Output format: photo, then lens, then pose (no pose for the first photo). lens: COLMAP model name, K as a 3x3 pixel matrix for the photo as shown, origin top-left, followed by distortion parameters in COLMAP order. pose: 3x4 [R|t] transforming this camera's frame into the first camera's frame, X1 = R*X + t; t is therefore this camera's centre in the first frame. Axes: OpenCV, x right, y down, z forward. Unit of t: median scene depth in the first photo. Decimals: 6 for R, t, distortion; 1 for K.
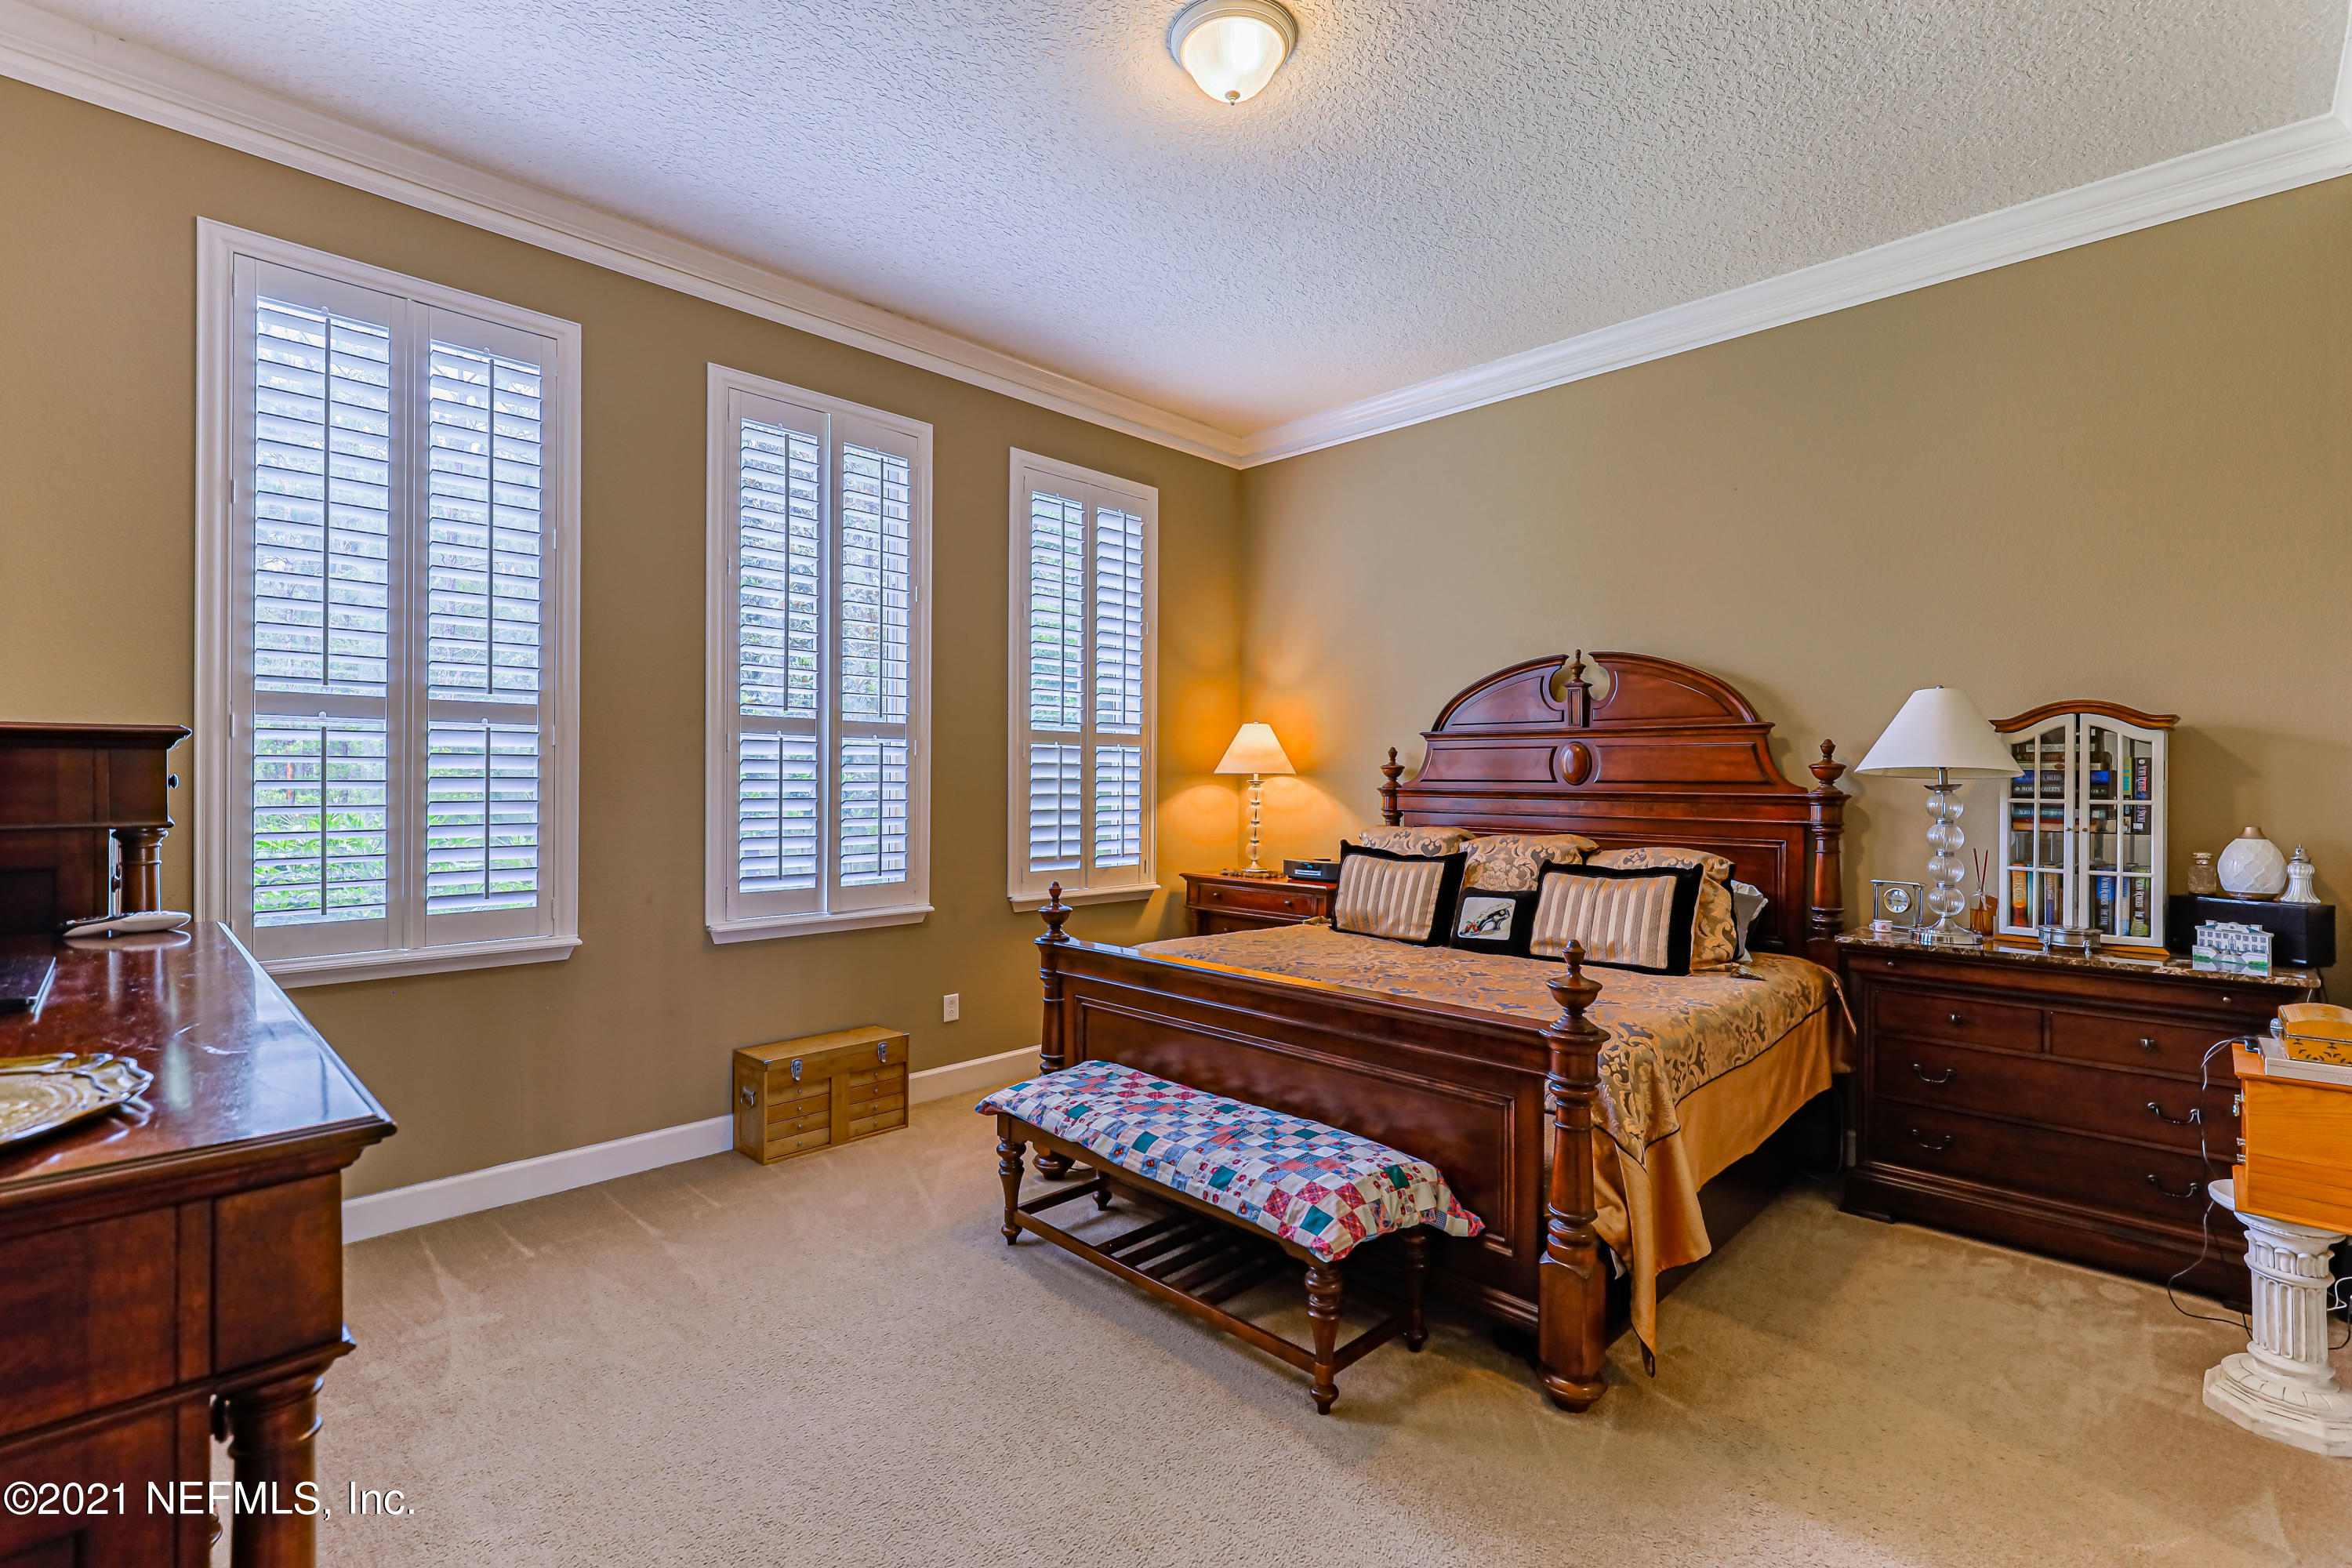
lens RADIAL K [[1053.9, 0, 1174.1], [0, 1053.9, 783.1], [0, 0, 1]] dist [0.007169, -0.000254]
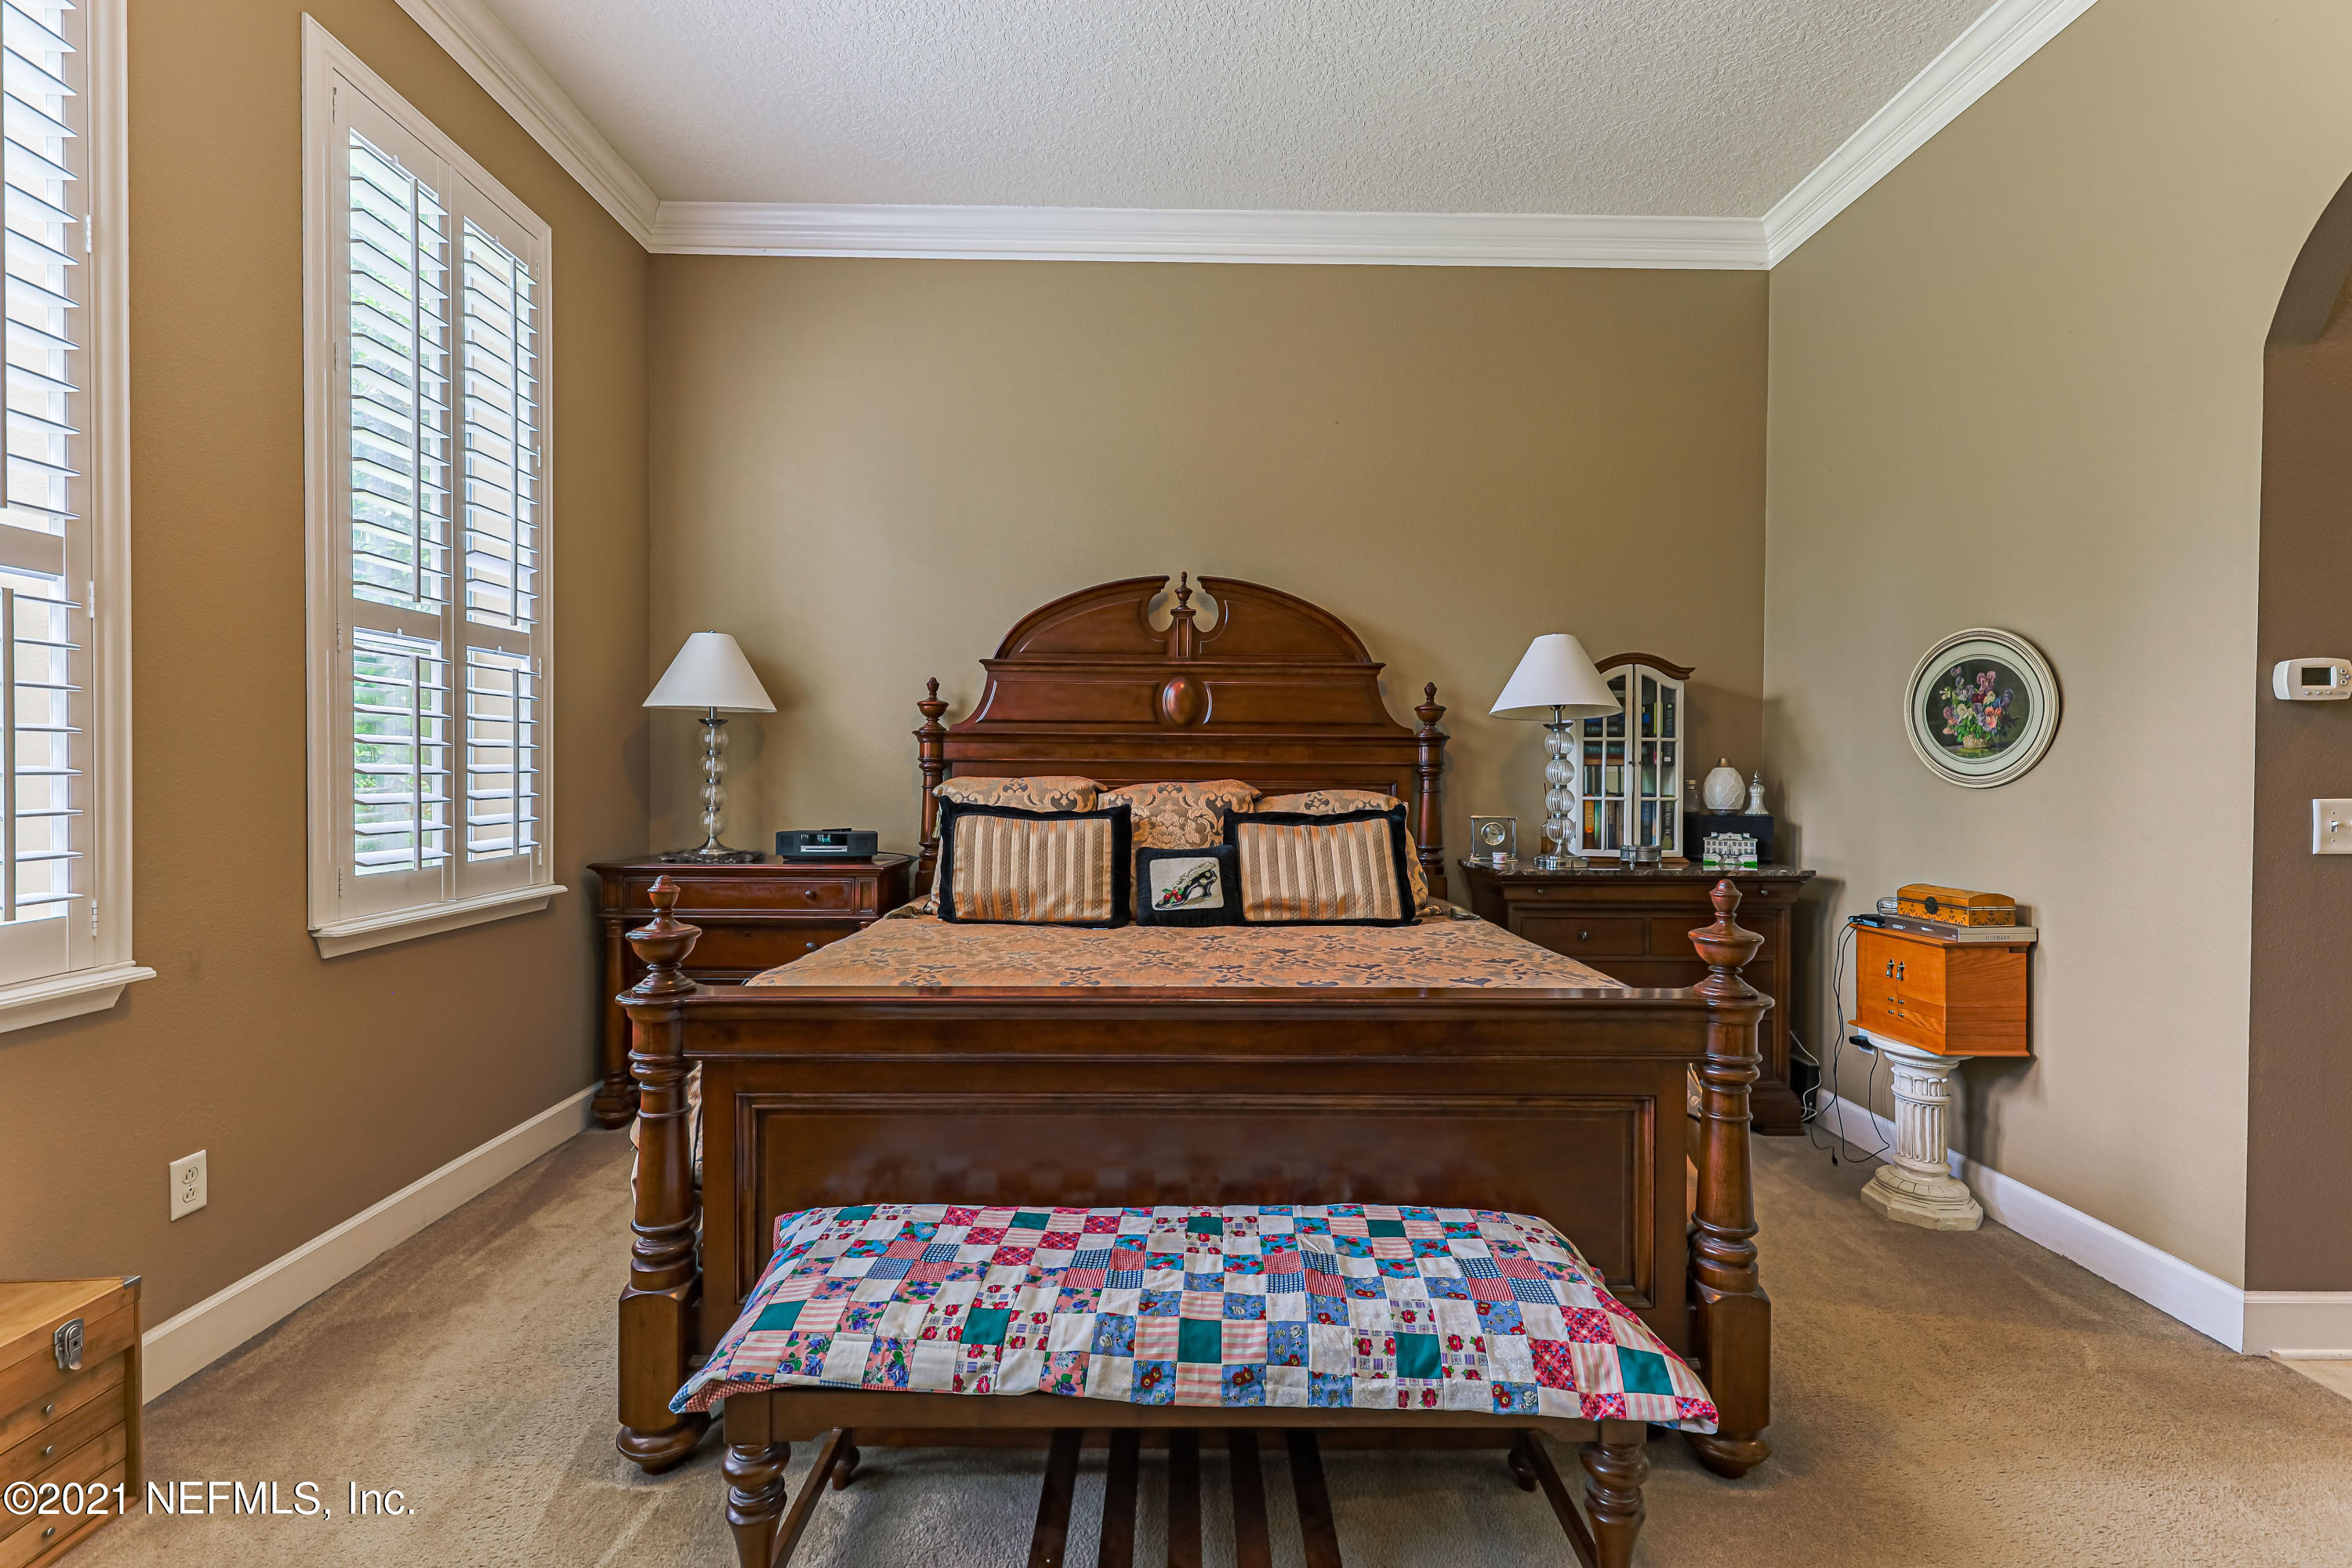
lens RADIAL K [[1053.9, 0, 1176.6], [0, 1053.9, 779.0], [0, 0, 1]] dist [0.007169, -0.000254]
pose [[0.698287, -0.010837, 0.715736, -0.338265], [-0.000606, 0.999876, 0.015730, 0.042743], [-0.715818, -0.011418, 0.698194, 0.530396]]
